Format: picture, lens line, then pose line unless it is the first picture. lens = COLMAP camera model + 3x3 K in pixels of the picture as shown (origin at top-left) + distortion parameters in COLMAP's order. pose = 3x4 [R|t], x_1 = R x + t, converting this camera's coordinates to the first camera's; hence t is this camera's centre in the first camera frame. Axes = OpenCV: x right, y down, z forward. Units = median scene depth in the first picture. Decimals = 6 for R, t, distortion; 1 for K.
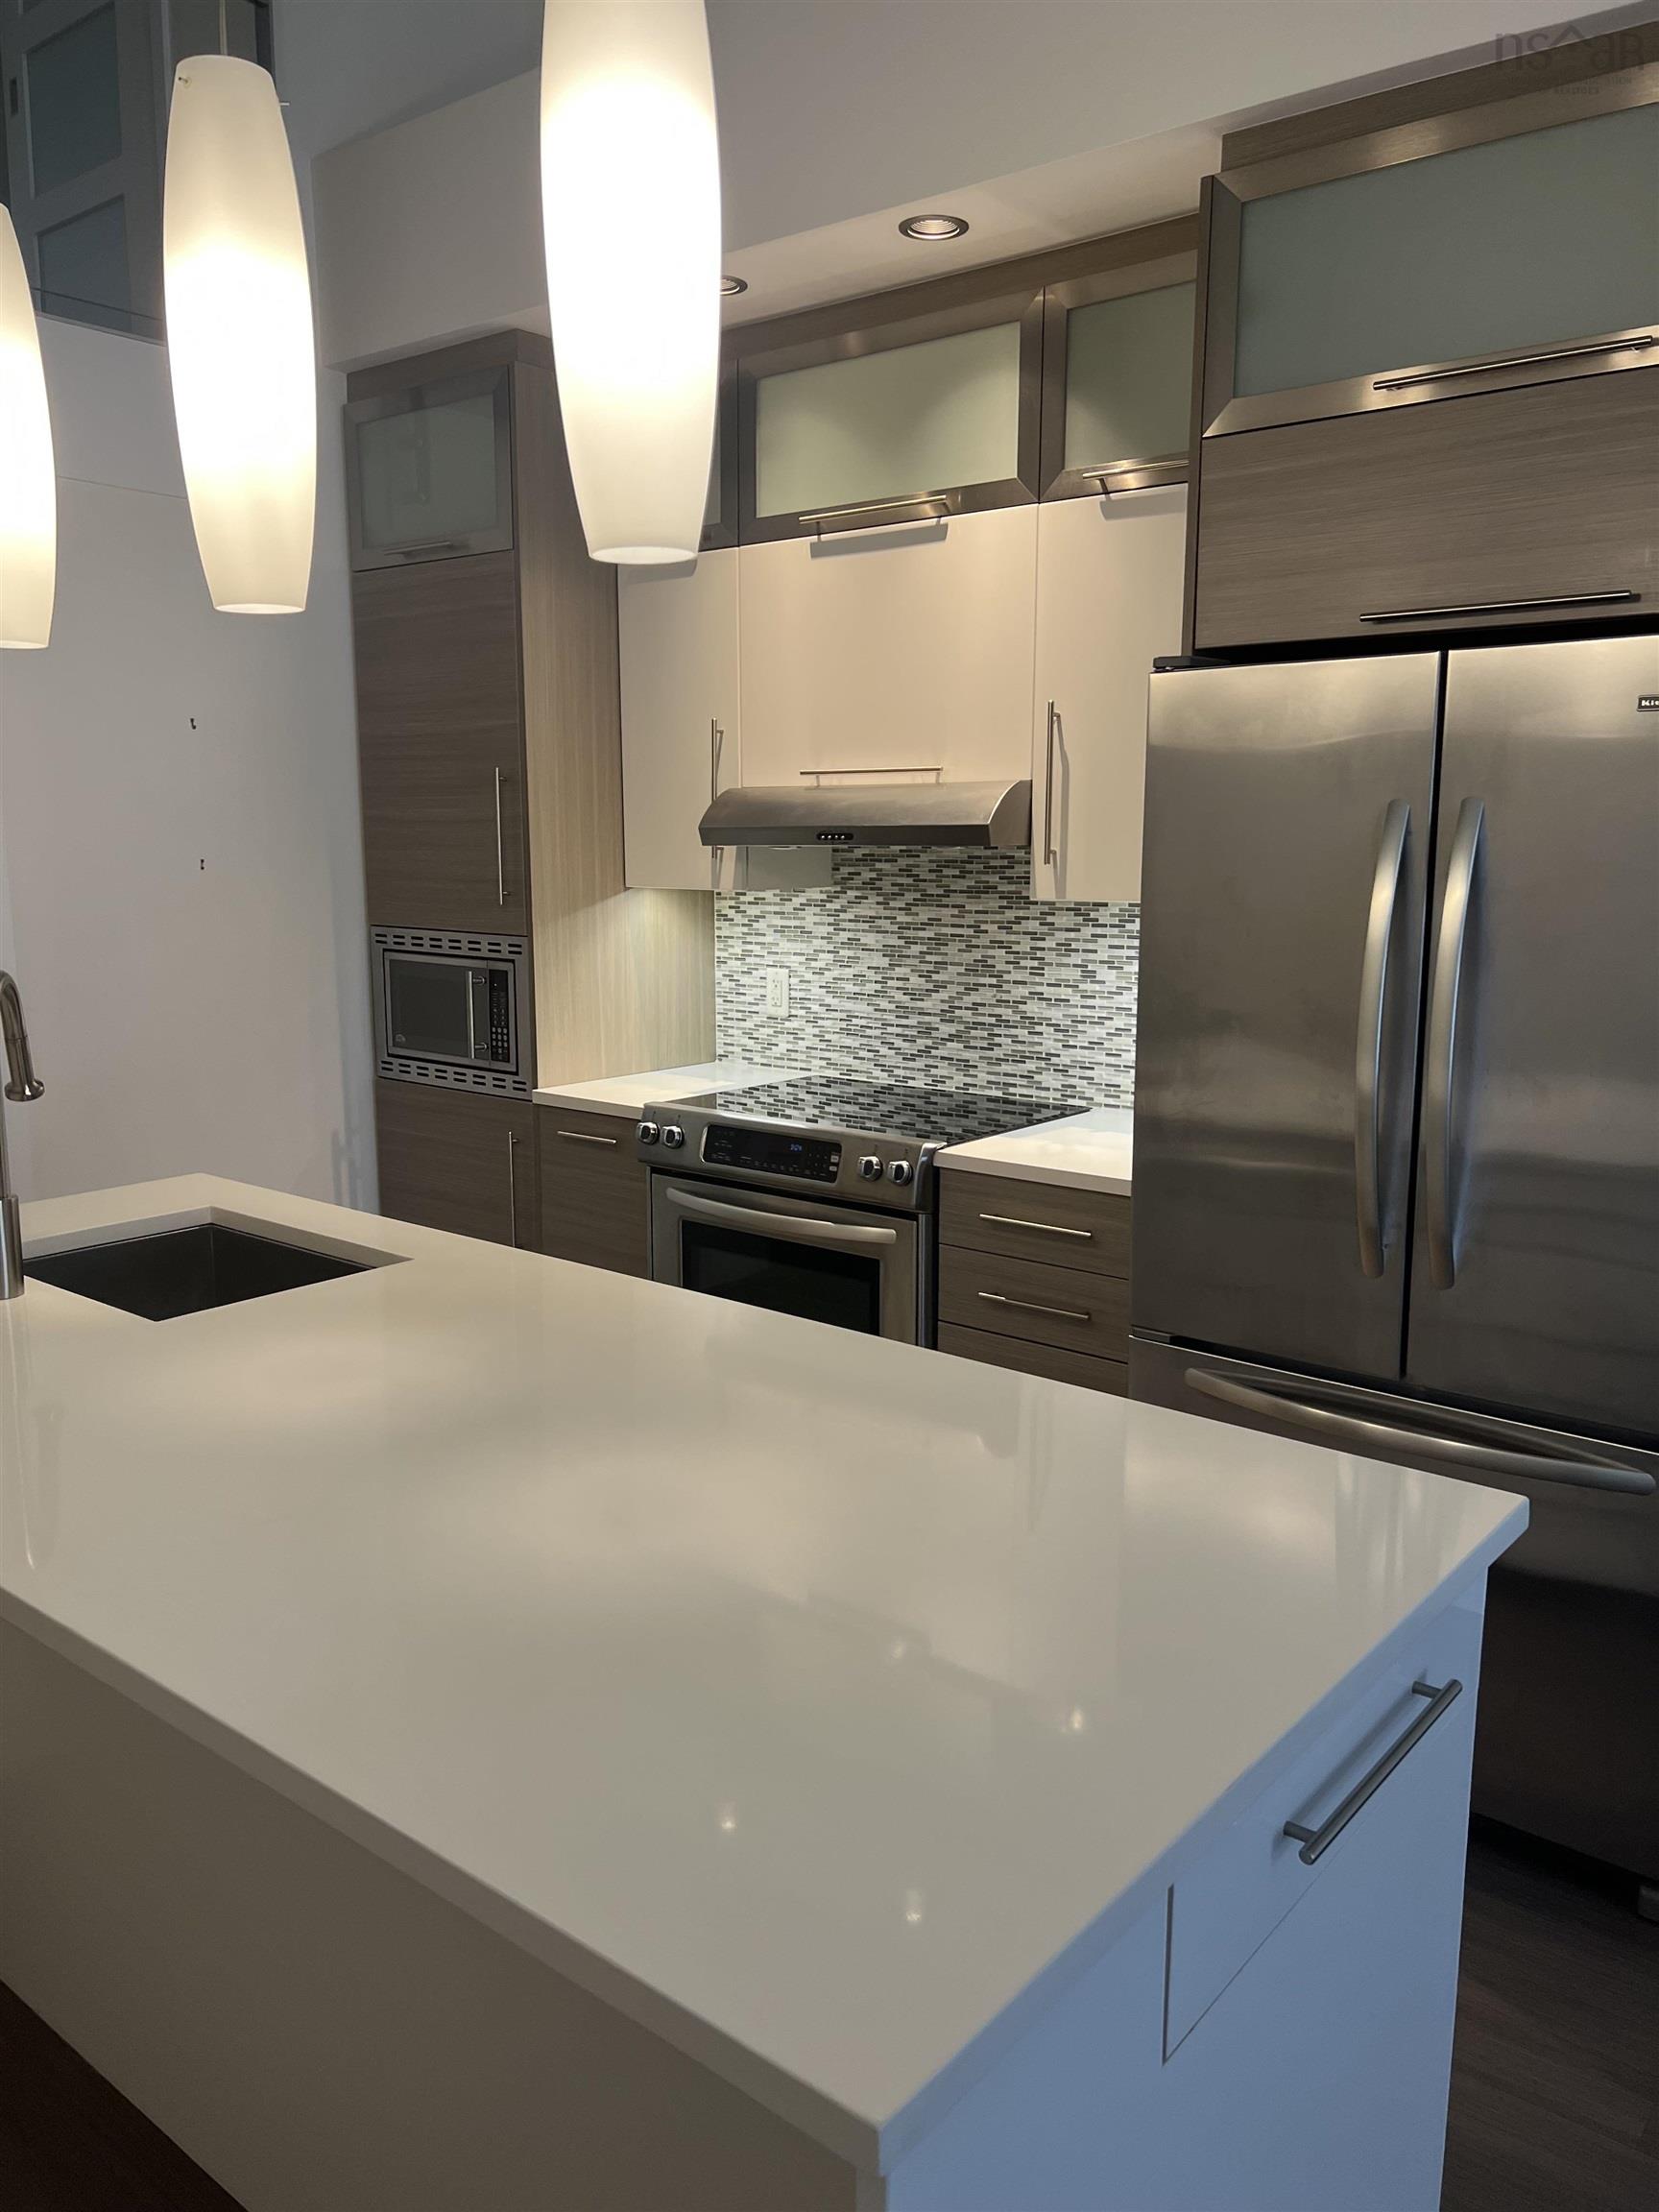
lens RADIAL K [[1648.7, 0, 830.8], [0, 1648.7, 1119.5], [0, 0, 1]] dist [0.040284, -0.066334]
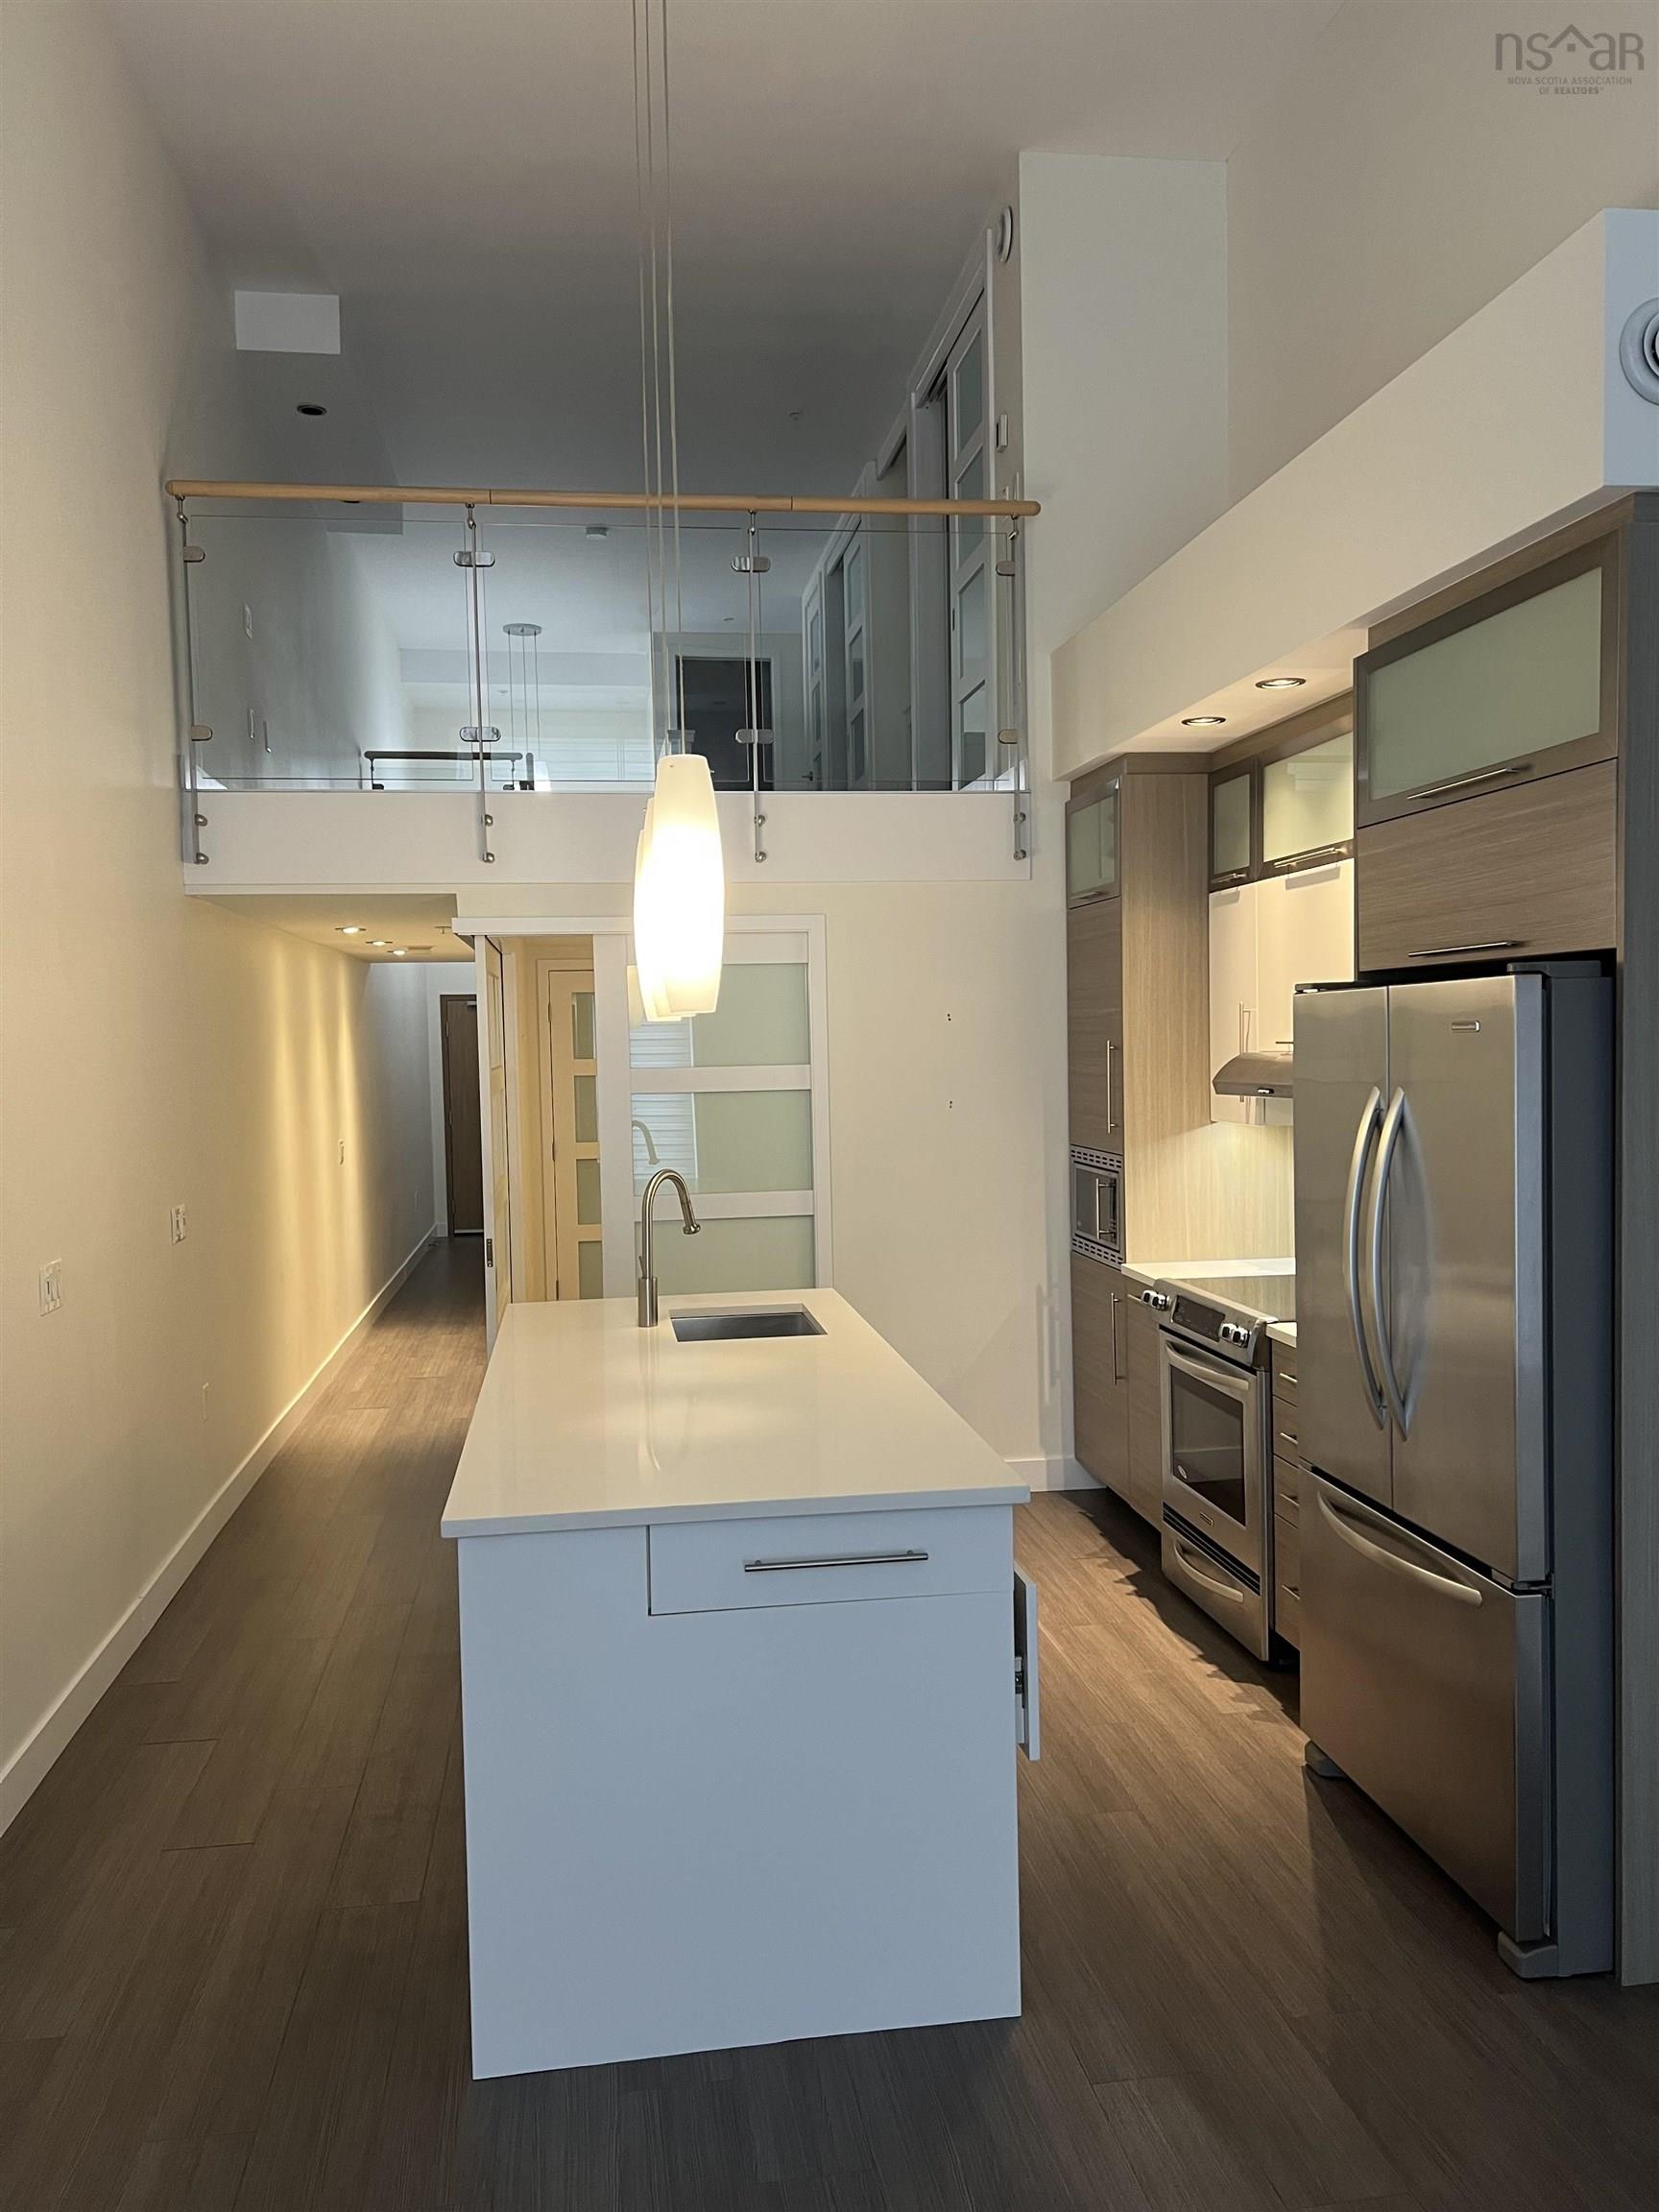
lens RADIAL K [[1648.7, 0, 830.8], [0, 1648.7, 1119.5], [0, 0, 1]] dist [0.040284, -0.066334]
pose [[0.740211, 0.020544, -0.672060, 0.597178], [-0.099673, 0.991842, -0.079462, -0.003494], [0.664945, 0.125805, 0.736221, -0.224333]]
